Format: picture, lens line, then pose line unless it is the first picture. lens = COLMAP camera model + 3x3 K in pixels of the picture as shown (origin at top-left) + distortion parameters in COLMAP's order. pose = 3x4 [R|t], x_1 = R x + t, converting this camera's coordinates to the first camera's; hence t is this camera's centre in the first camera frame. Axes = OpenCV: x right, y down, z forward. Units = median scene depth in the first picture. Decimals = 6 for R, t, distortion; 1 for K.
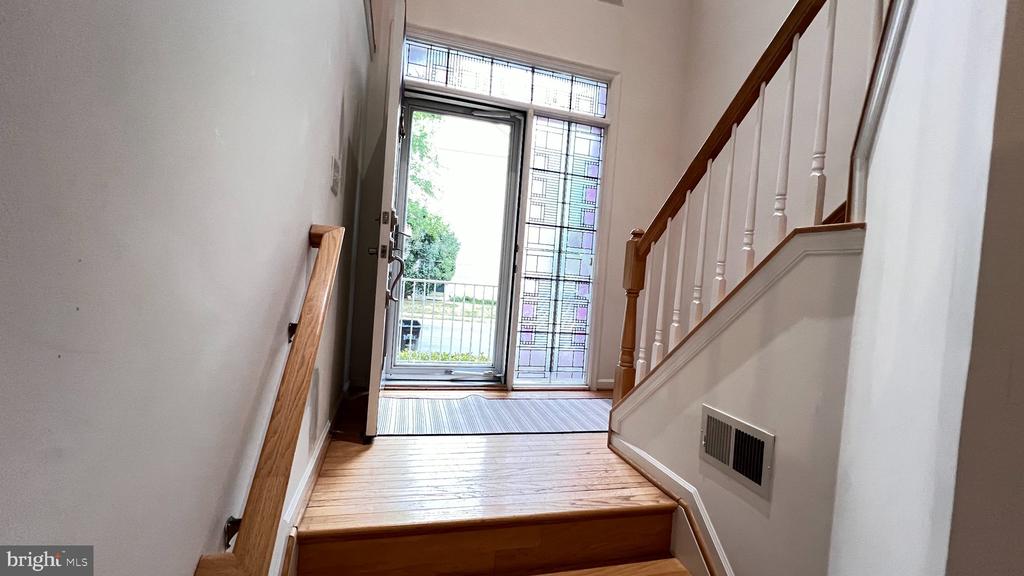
lens RADIAL K [[408.5, 0, 511.1], [0, 408.5, 288.5], [0, 0, 1]] dist [-0.002183, 0.000374]
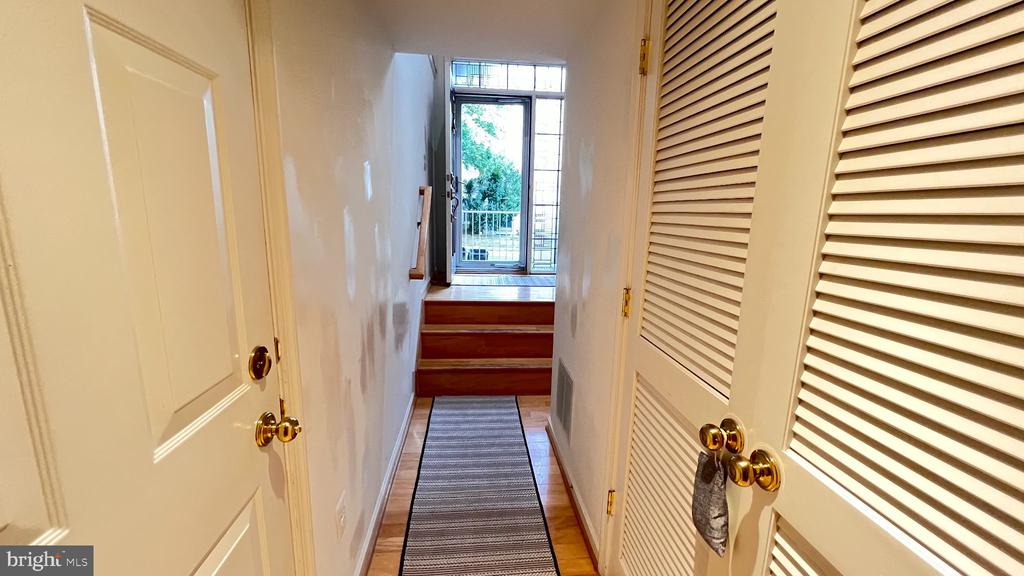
lens RADIAL K [[409.0, 0, 510.1], [0, 409.0, 289.1], [0, 0, 1]] dist [-0.002514, -0.000057]
pose [[0.982694, -0.021318, -0.184005, 0.225204], [0.049670, 0.987303, 0.150885, 0.052490], [0.178452, -0.157414, 0.971275, -0.634855]]
